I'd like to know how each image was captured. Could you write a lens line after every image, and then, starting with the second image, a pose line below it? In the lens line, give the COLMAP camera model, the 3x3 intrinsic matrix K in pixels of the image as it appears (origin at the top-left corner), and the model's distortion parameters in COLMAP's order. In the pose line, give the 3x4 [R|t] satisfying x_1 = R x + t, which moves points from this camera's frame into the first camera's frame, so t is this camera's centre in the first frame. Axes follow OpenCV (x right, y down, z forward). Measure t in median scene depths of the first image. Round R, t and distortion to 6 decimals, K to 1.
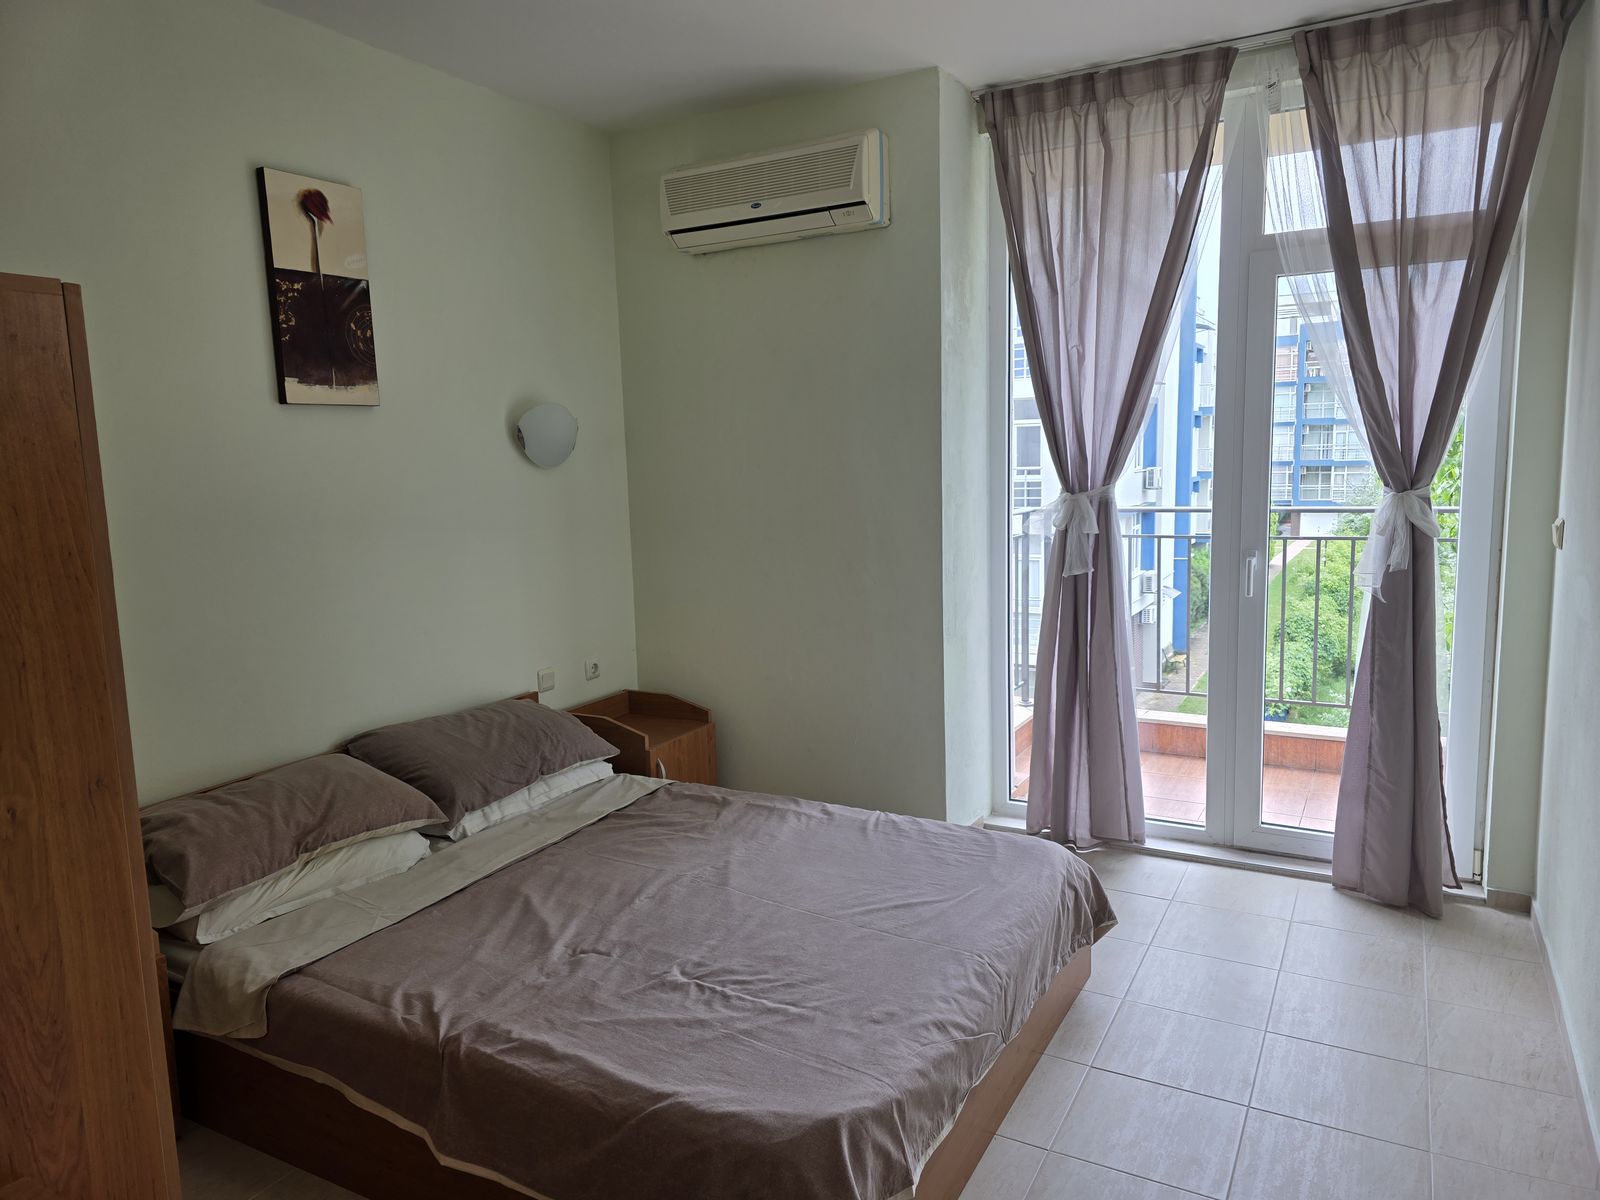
lens RADIAL K [[1072.5, 0, 808.7], [0, 1072.5, 595.2], [0, 0, 1]] dist [0.039296, -0.032033]
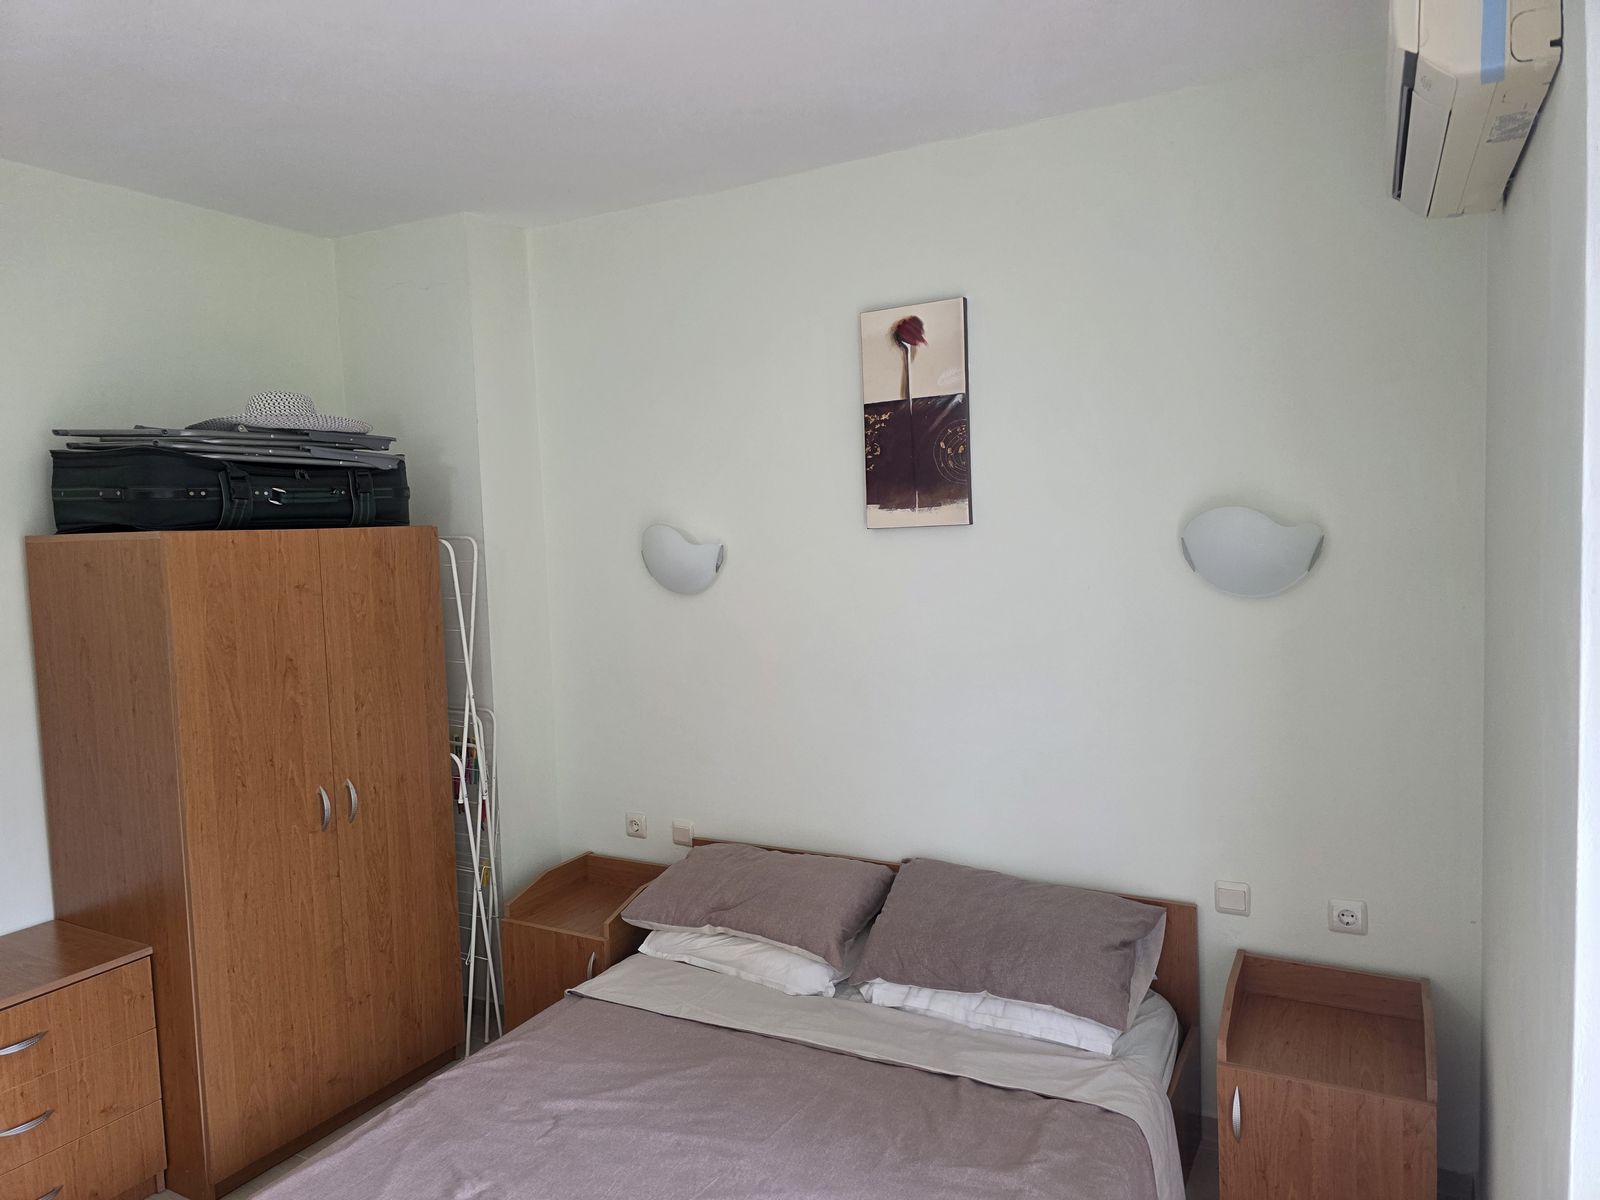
lens RADIAL K [[1072.5, 0, 801.9], [0, 1072.5, 602.4], [0, 0, 1]] dist [0.039296, -0.032033]
pose [[0.003044, 0.101682, -0.994812, 0.565800], [-0.099742, 0.989887, 0.100874, -0.201554], [0.995009, 0.098917, 0.013155, 0.910475]]
